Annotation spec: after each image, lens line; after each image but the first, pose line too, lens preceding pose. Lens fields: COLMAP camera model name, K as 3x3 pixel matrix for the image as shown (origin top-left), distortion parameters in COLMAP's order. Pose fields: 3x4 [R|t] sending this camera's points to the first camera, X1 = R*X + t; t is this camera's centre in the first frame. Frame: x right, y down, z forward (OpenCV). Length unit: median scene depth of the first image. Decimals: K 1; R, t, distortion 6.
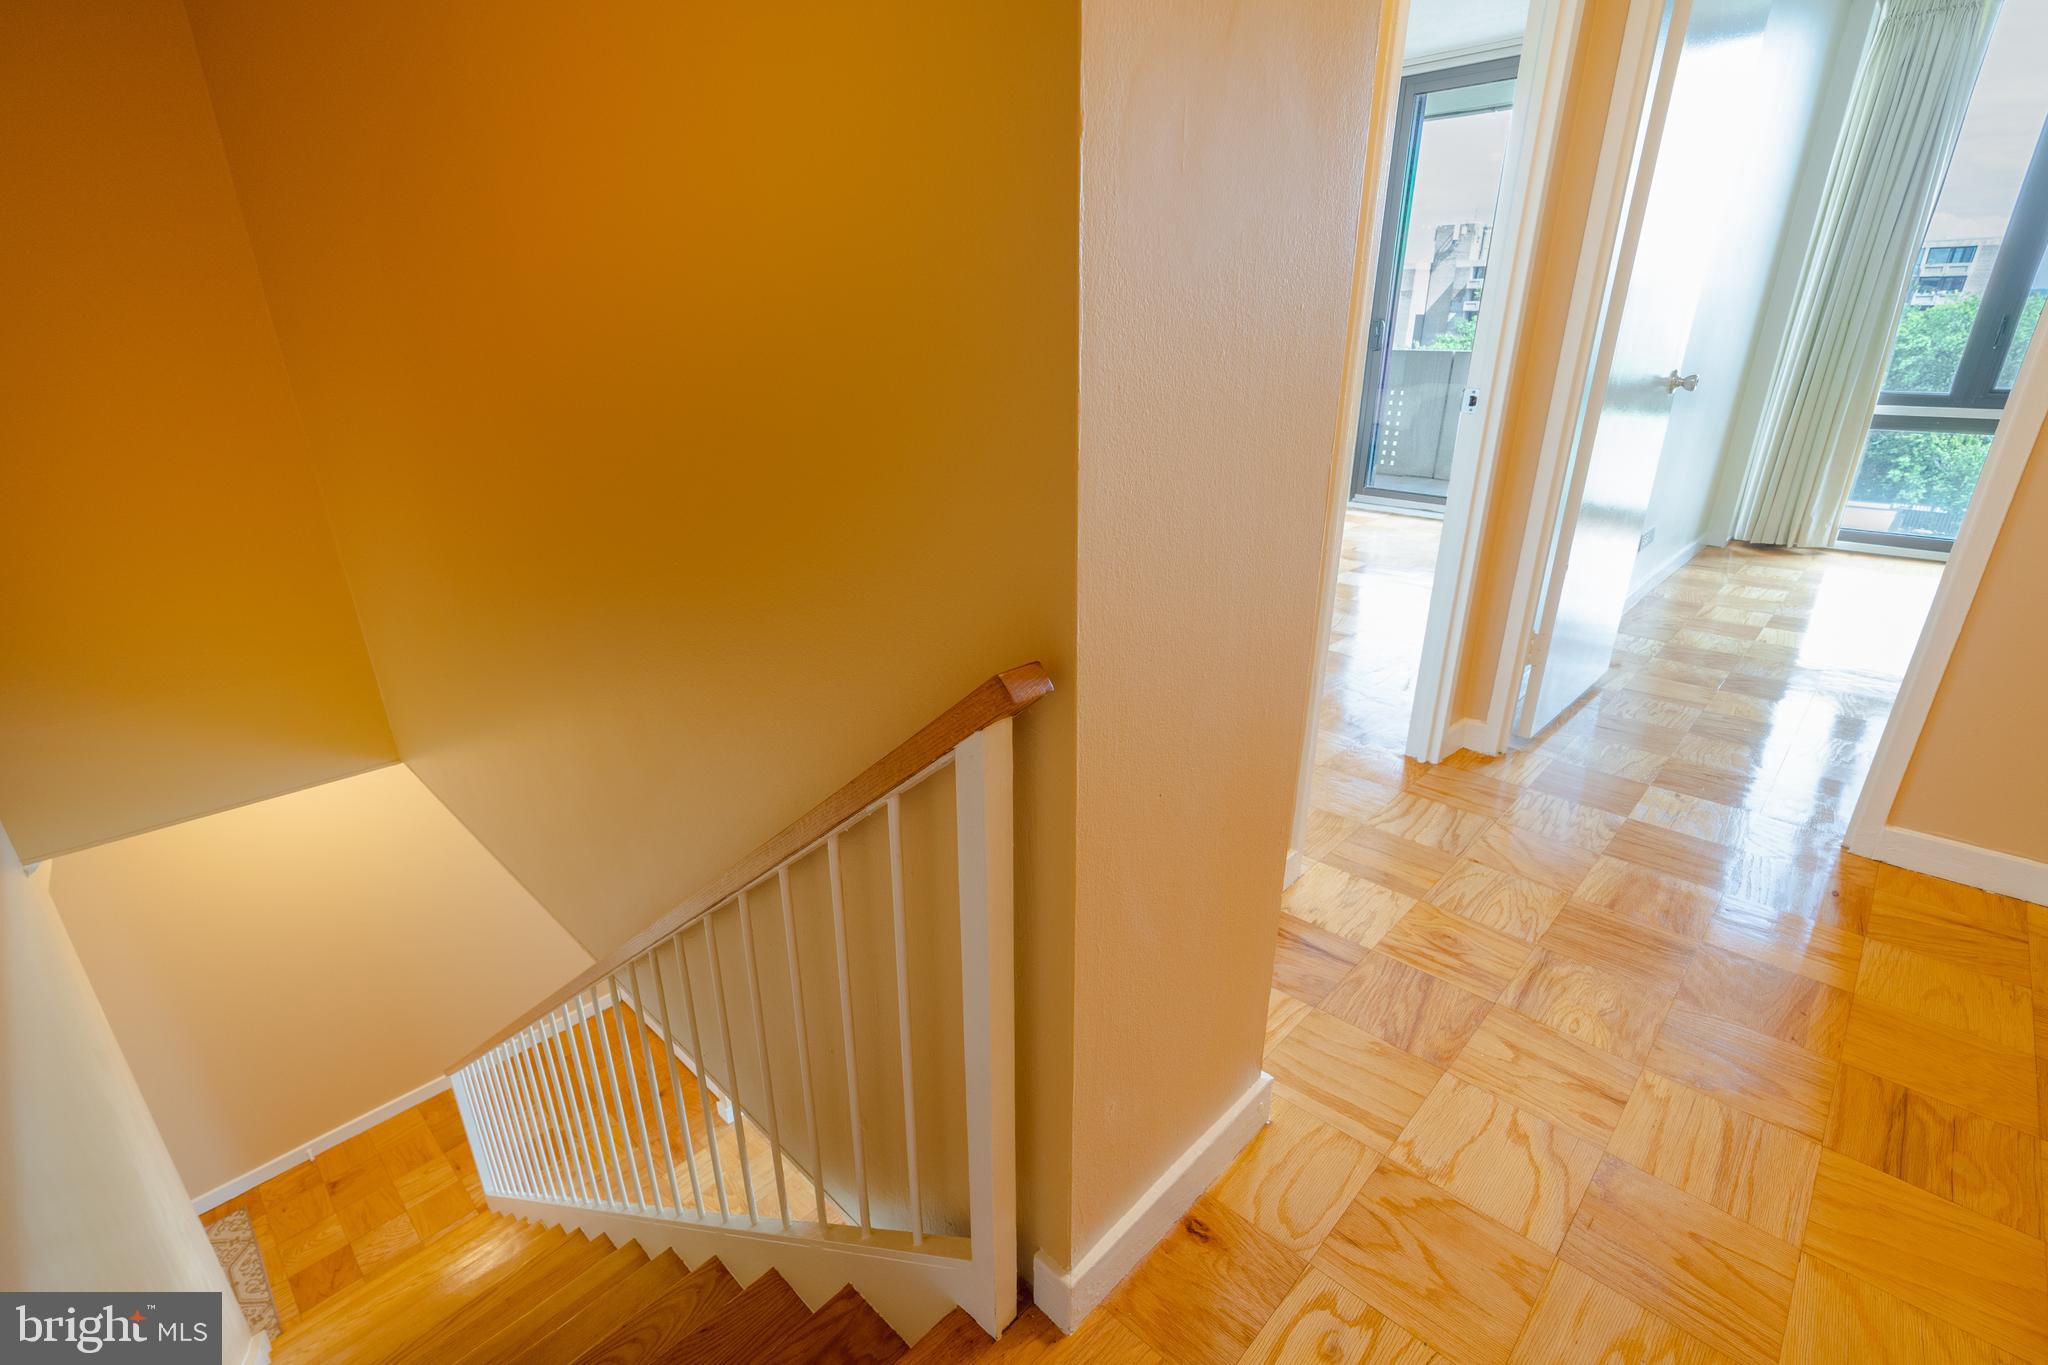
lens RADIAL K [[940.3, 0, 1013.2], [0, 940.3, 694.1], [0, 0, 1]] dist [-0.010979, 0.006683]
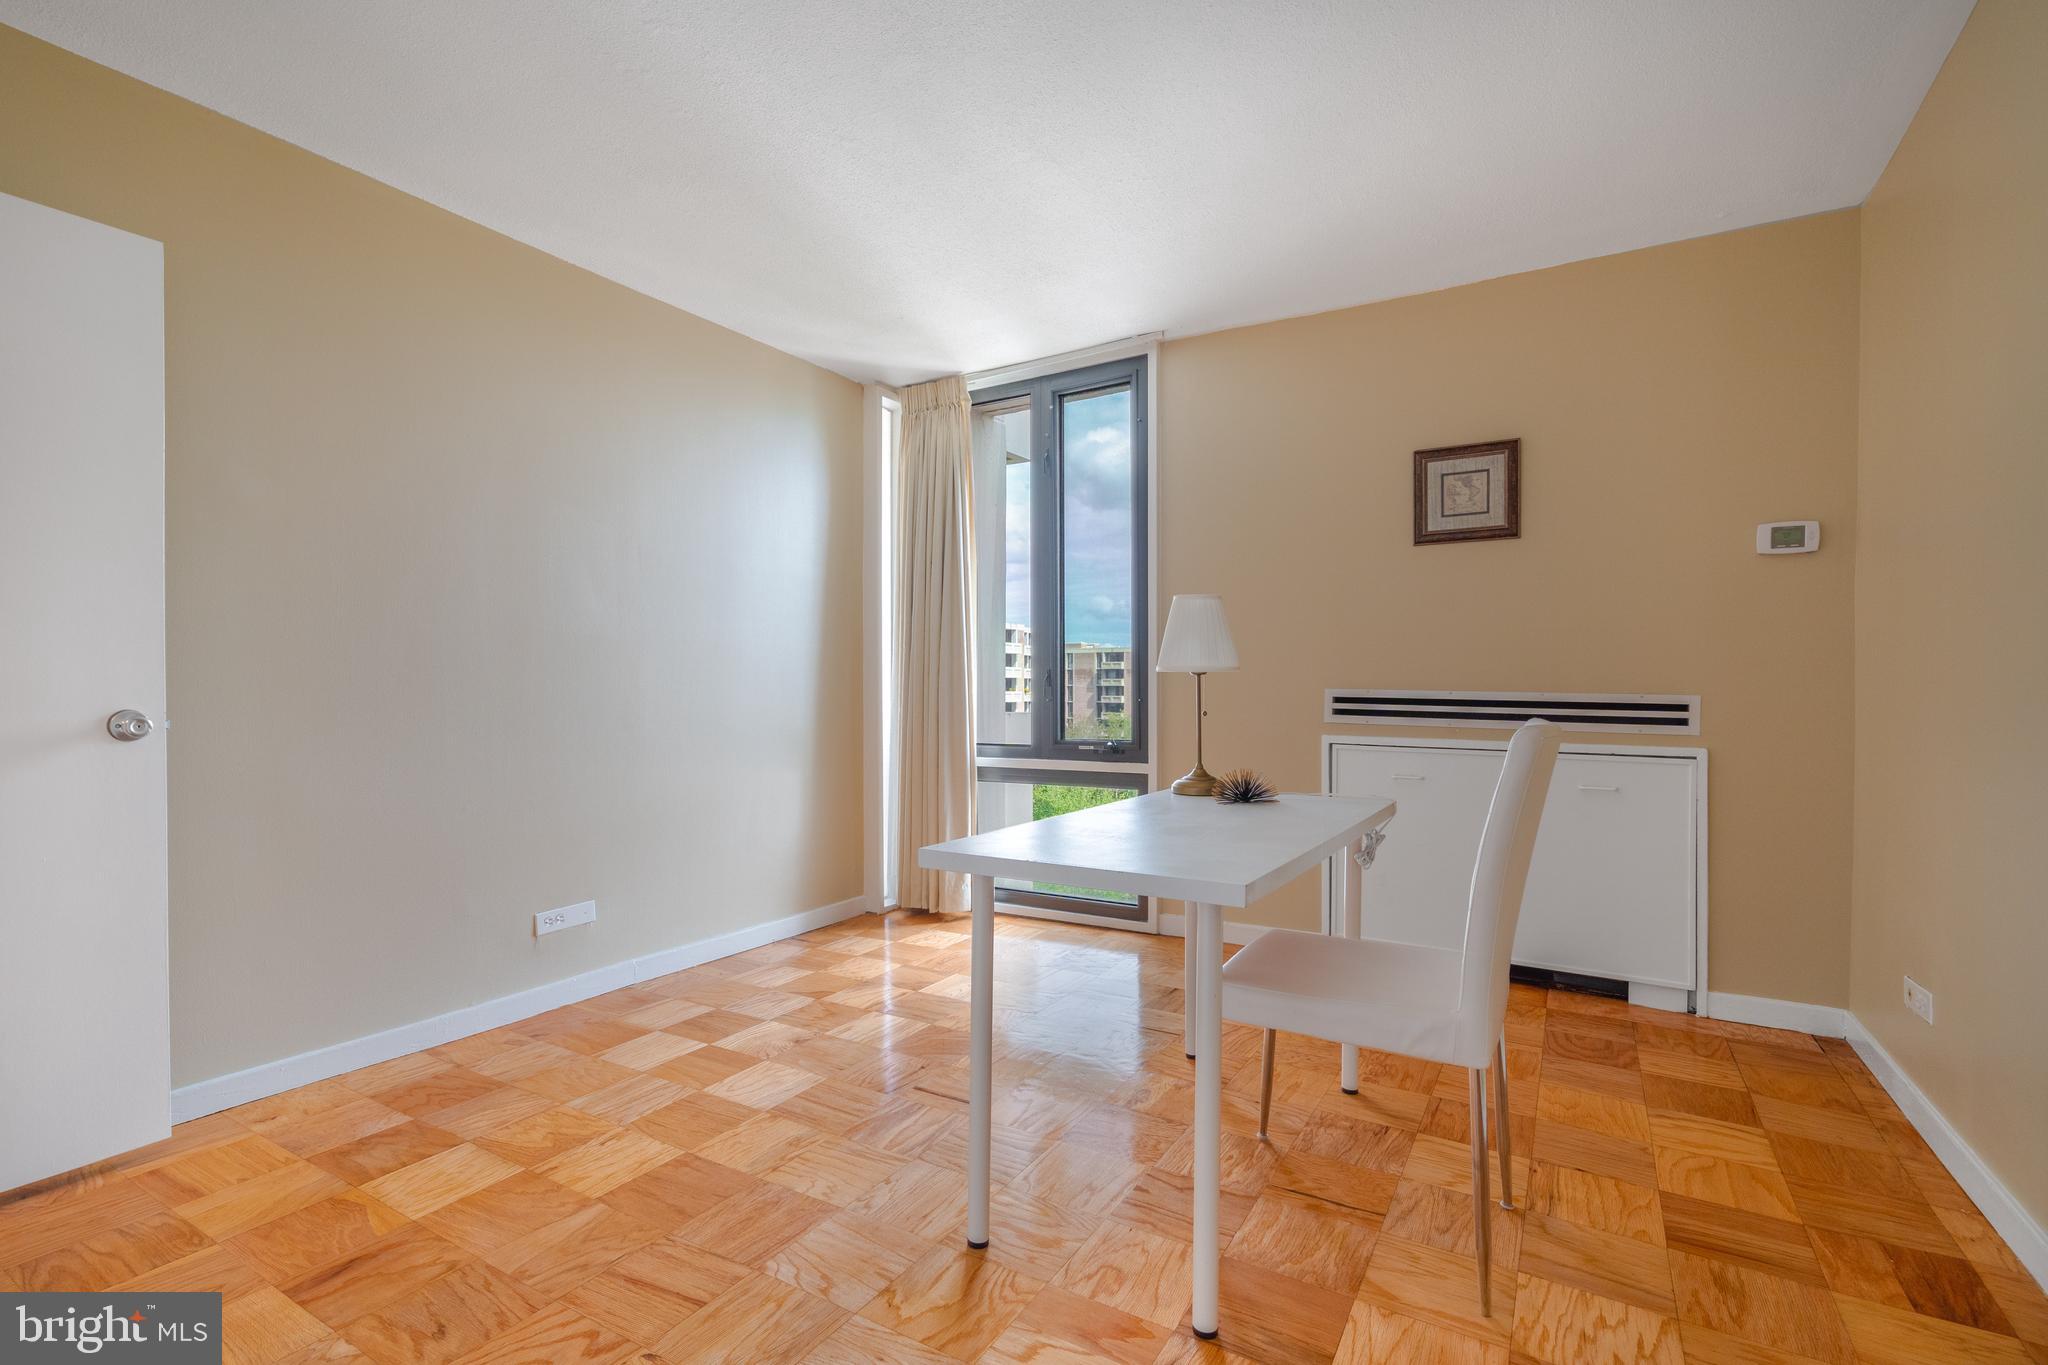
lens RADIAL K [[940.3, 0, 1013.2], [0, 940.3, 694.1], [0, 0, 1]] dist [-0.010979, 0.006683]
pose [[0.976208, 0.006651, 0.216733, 0.757227], [0.075770, 0.926055, -0.369704, -0.016320], [-0.203165, 0.377330, 0.903519, 0.117635]]
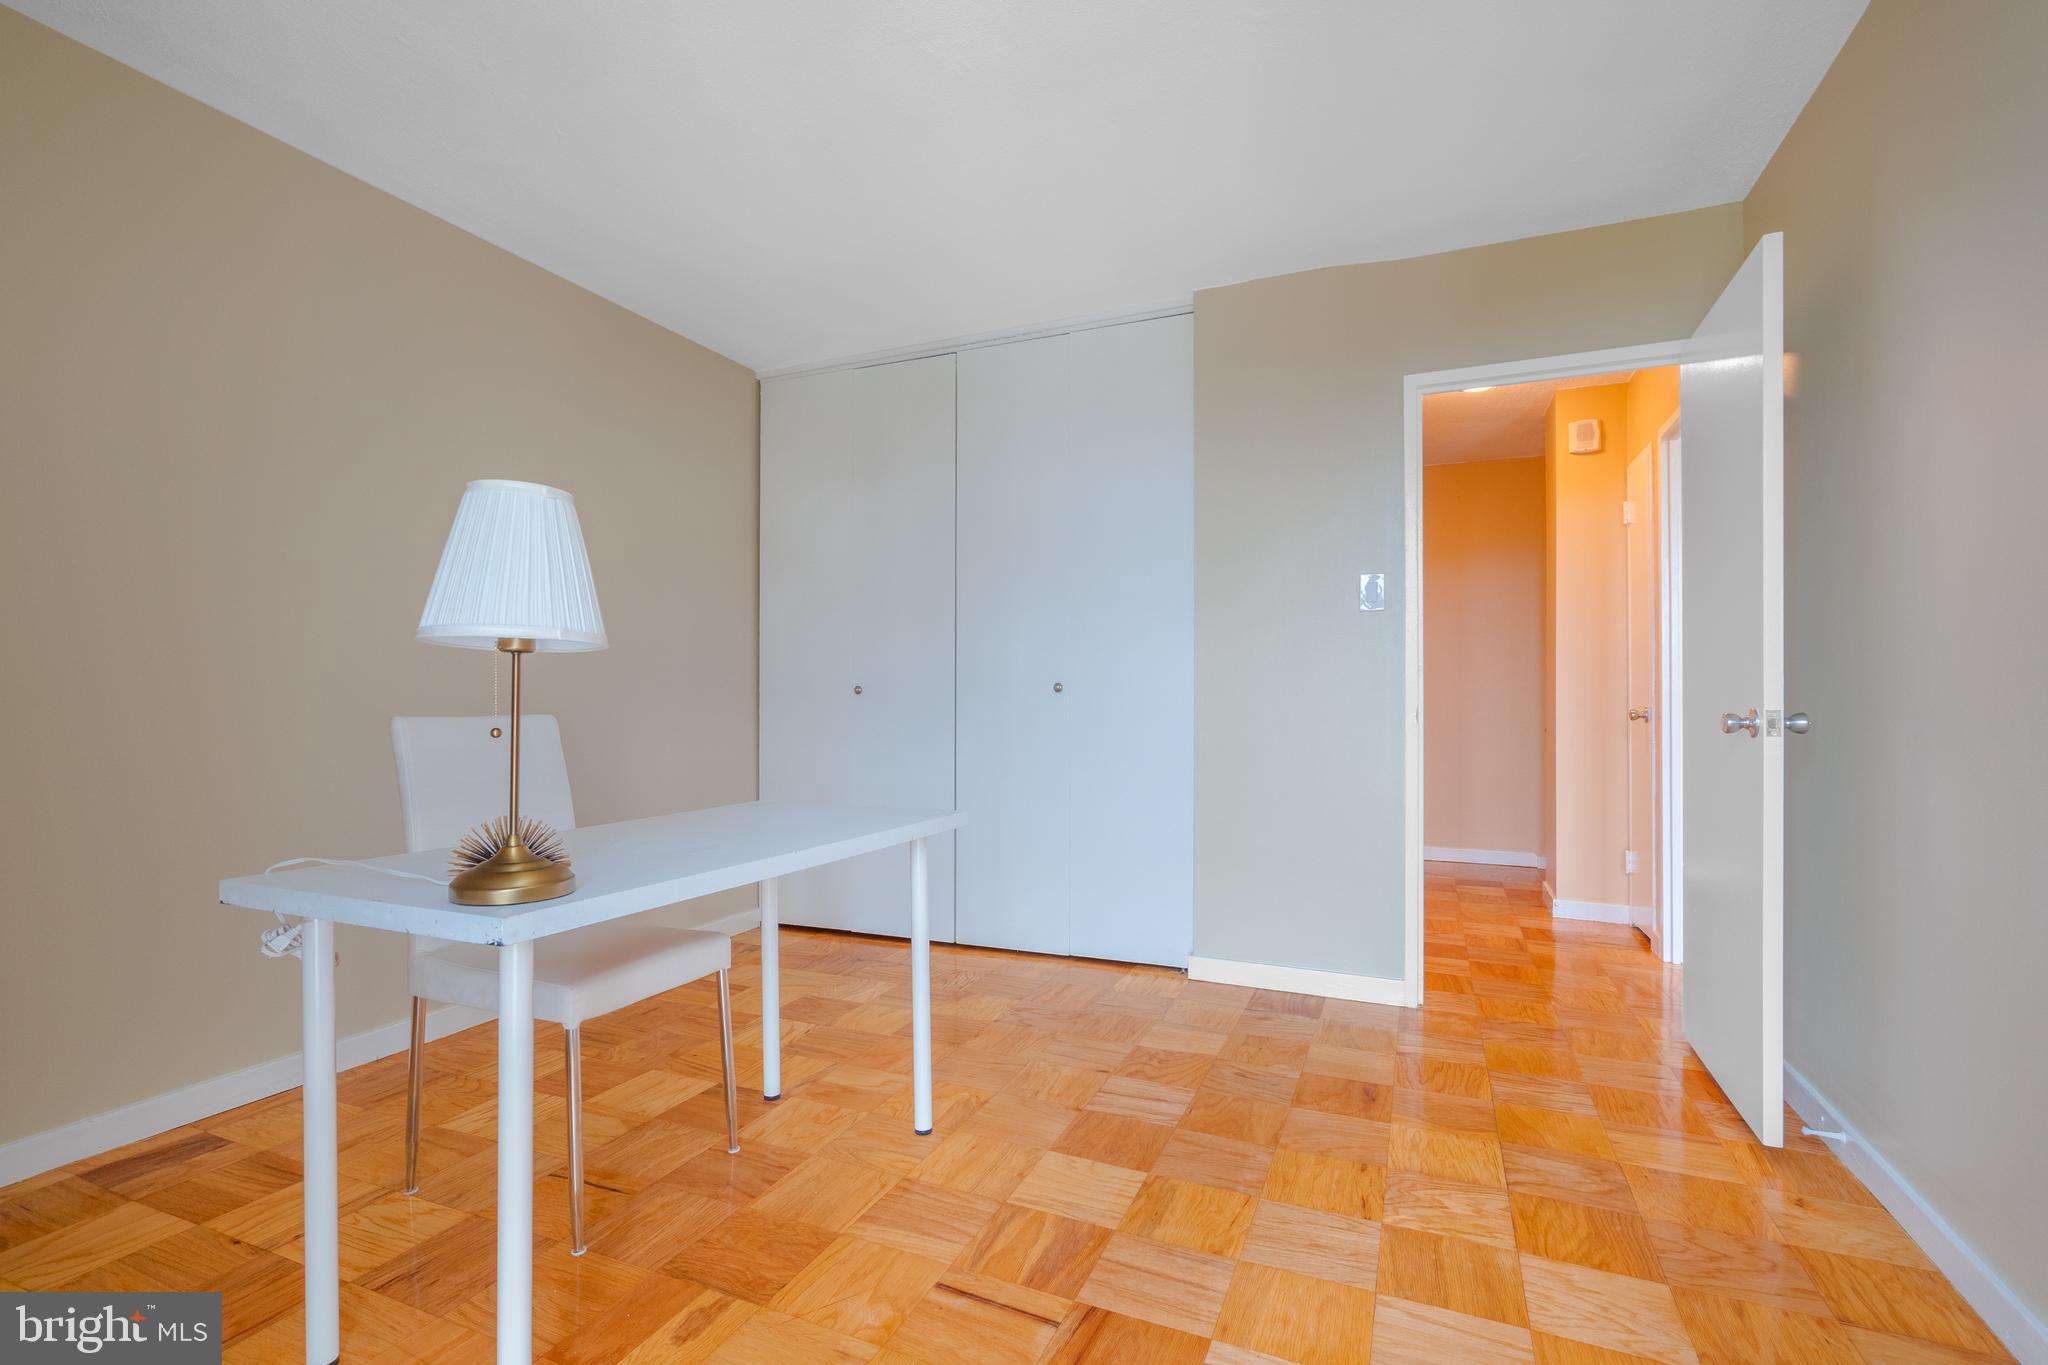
lens RADIAL K [[940.3, 0, 1013.2], [0, 940.3, 694.1], [0, 0, 1]] dist [-0.010979, 0.006683]
pose [[-0.938561, 0.007674, -0.345029, 0.950322], [-0.124459, 0.924952, 0.359128, -0.339121], [0.321892, 0.380005, -0.867169, 0.904011]]
